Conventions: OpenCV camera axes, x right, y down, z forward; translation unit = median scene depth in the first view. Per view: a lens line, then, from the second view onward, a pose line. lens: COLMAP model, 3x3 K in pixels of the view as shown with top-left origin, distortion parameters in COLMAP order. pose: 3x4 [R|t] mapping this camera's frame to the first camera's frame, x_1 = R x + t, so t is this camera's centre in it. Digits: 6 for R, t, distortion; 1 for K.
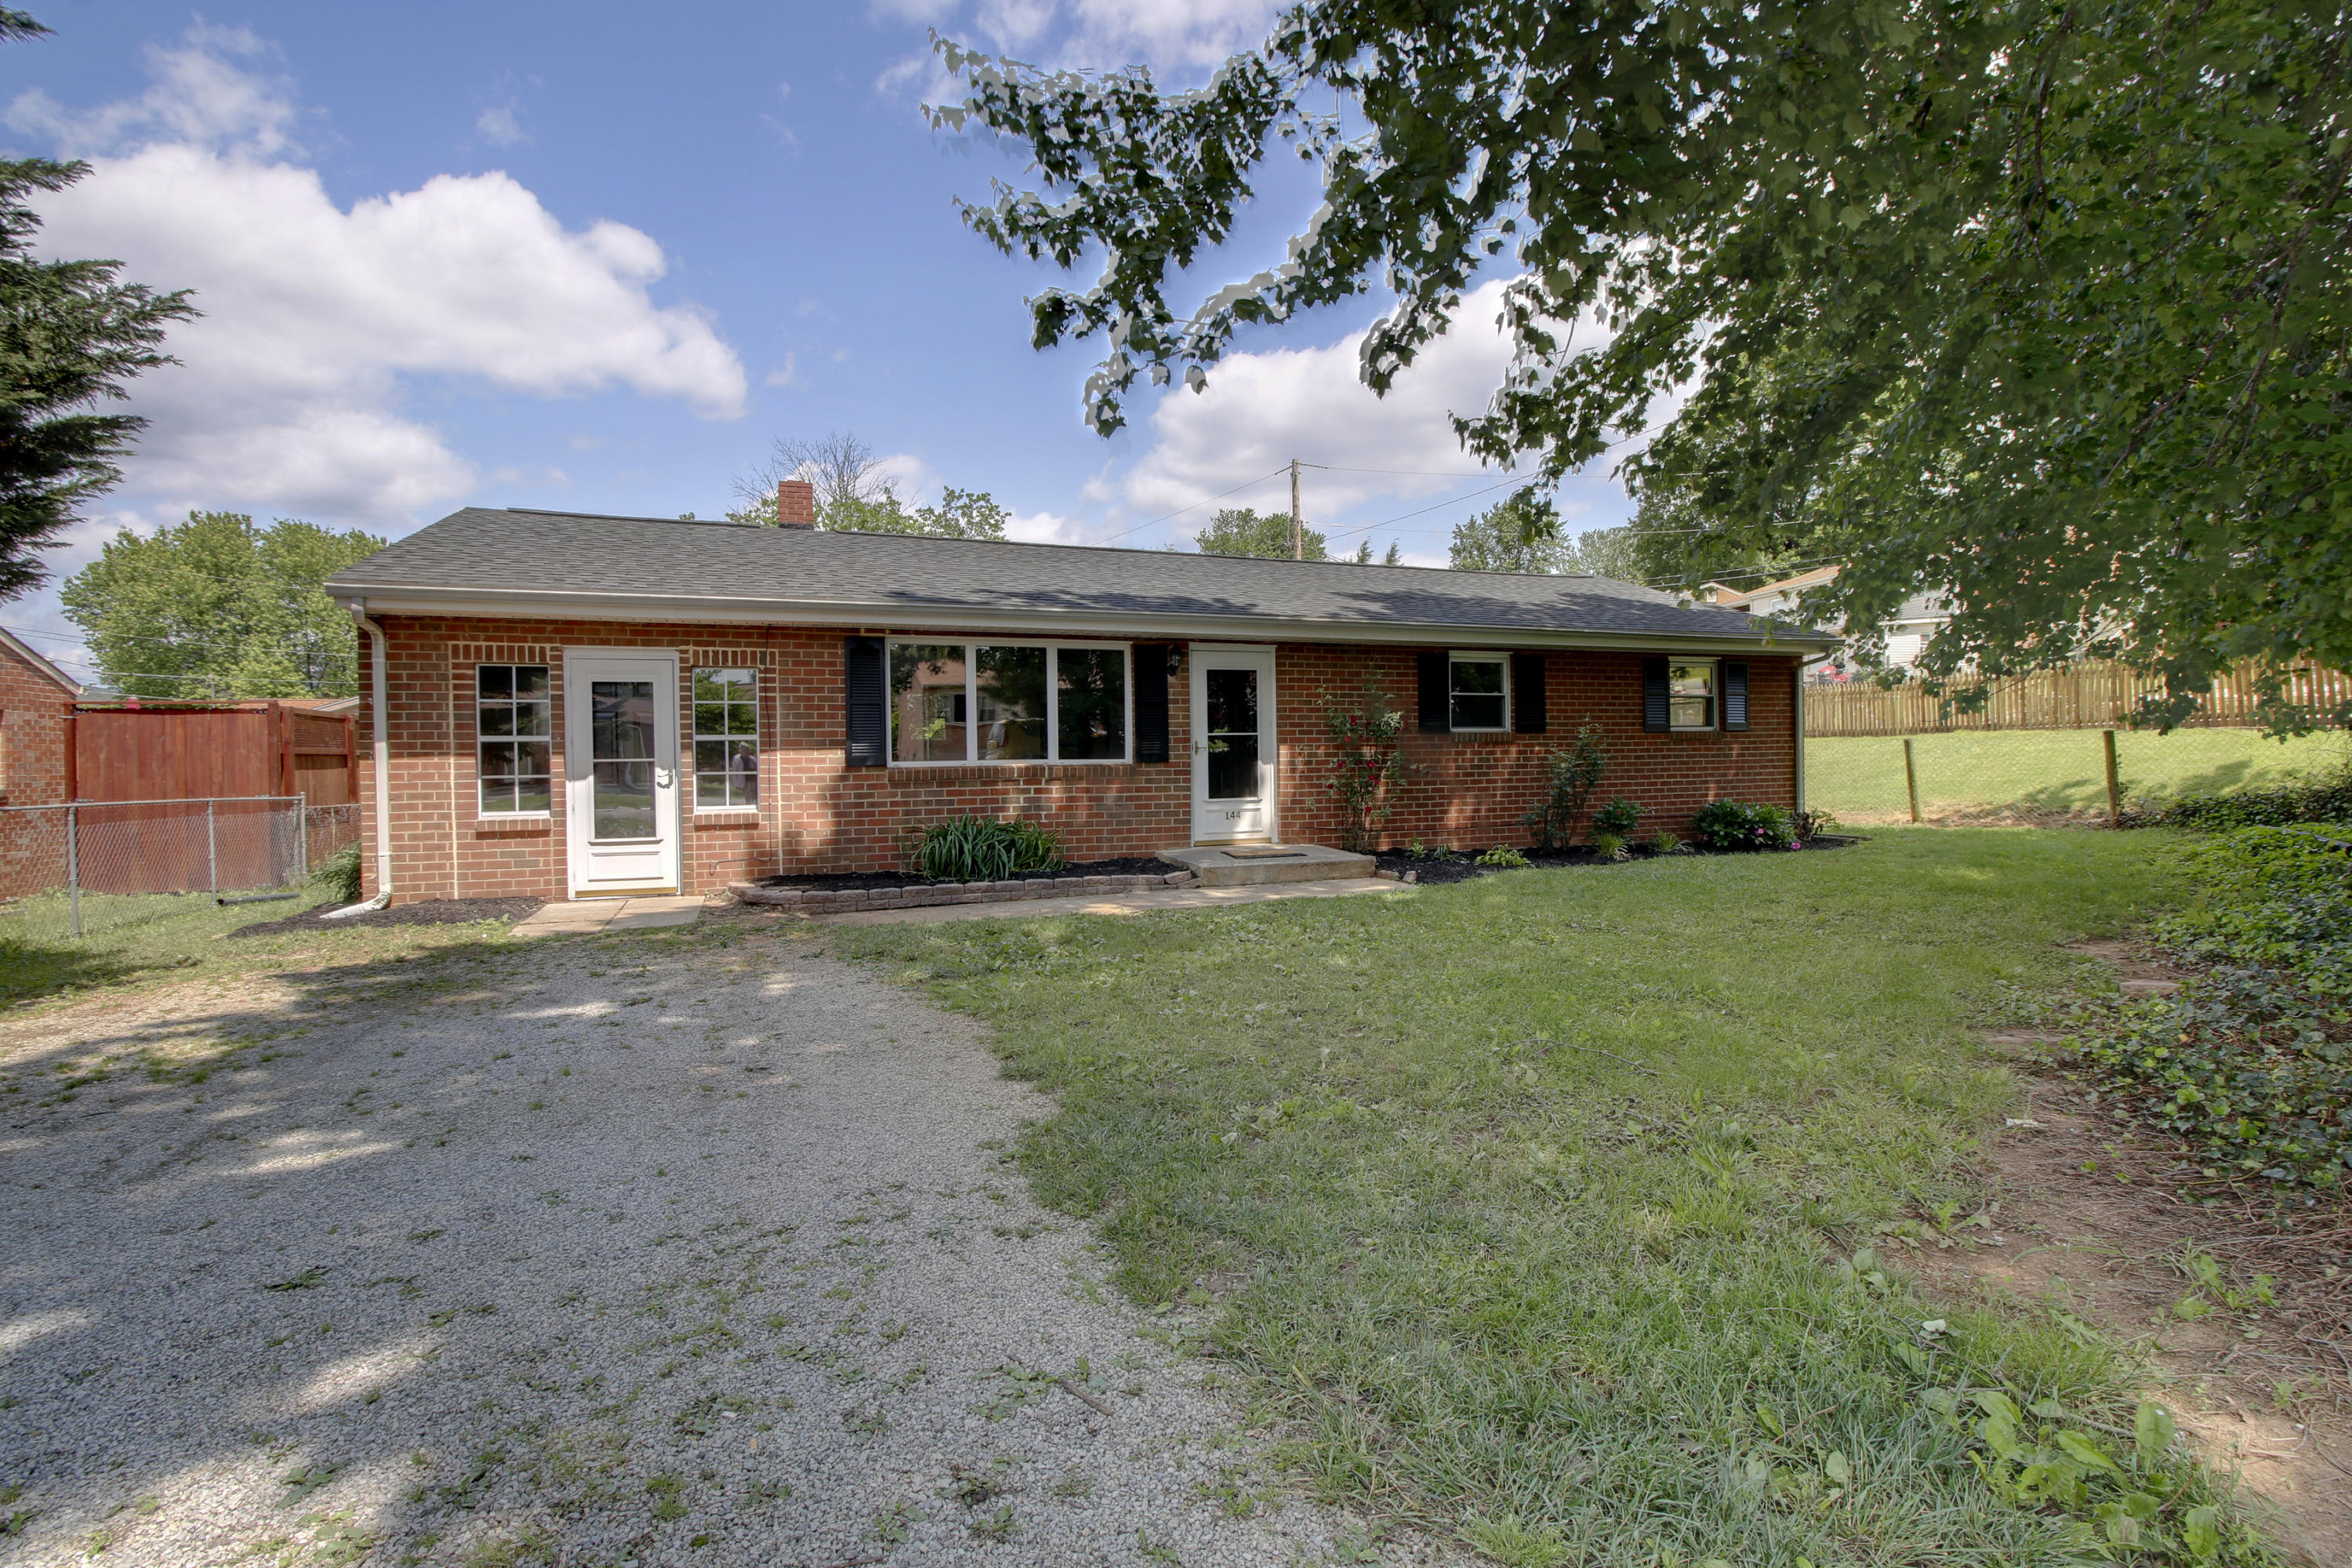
lens RADIAL K [[1076.2, 0, 1176.9], [0, 1076.2, 783.7], [0, 0, 1]] dist [-0.008305, -0.009361]
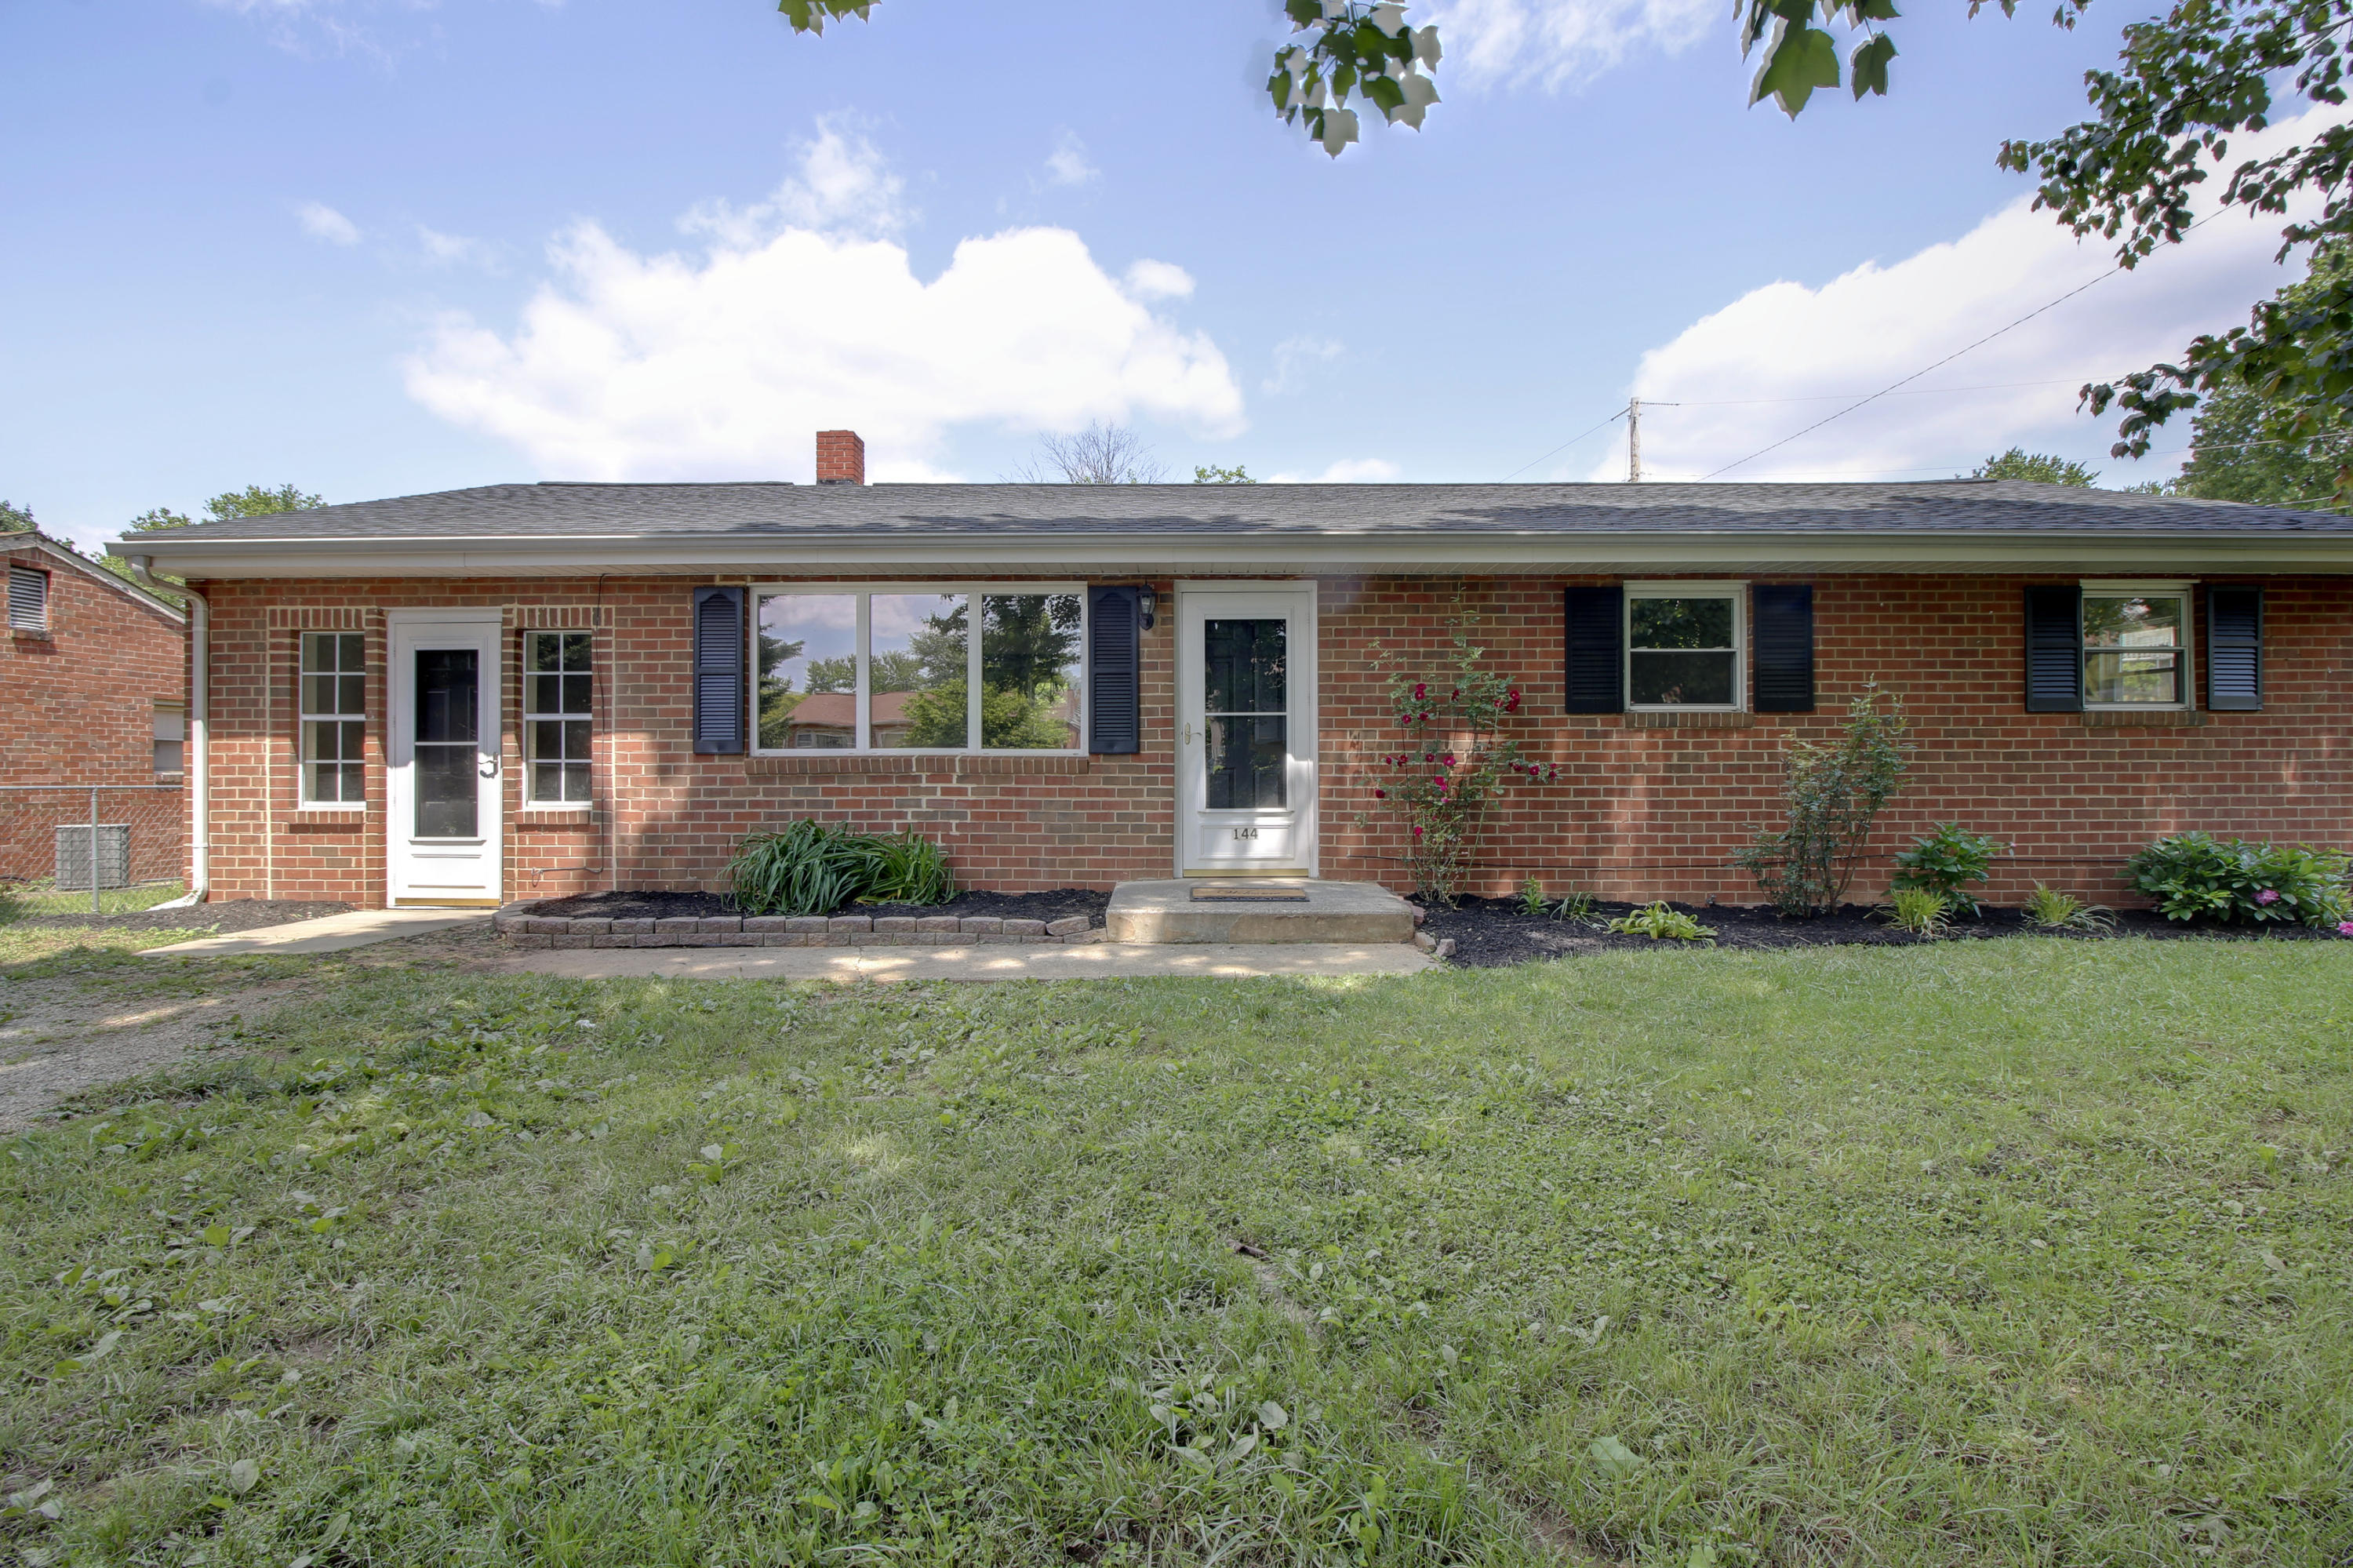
lens RADIAL K [[1076.7, 0, 1177.1], [0, 1076.7, 784.2], [0, 0, 1]] dist [-0.008305, -0.009361]
pose [[0.930545, 0.016678, -0.365799, 0.306262], [-0.019381, 0.999805, -0.003717, 0.001687], [0.365666, 0.010549, 0.930687, 0.417606]]
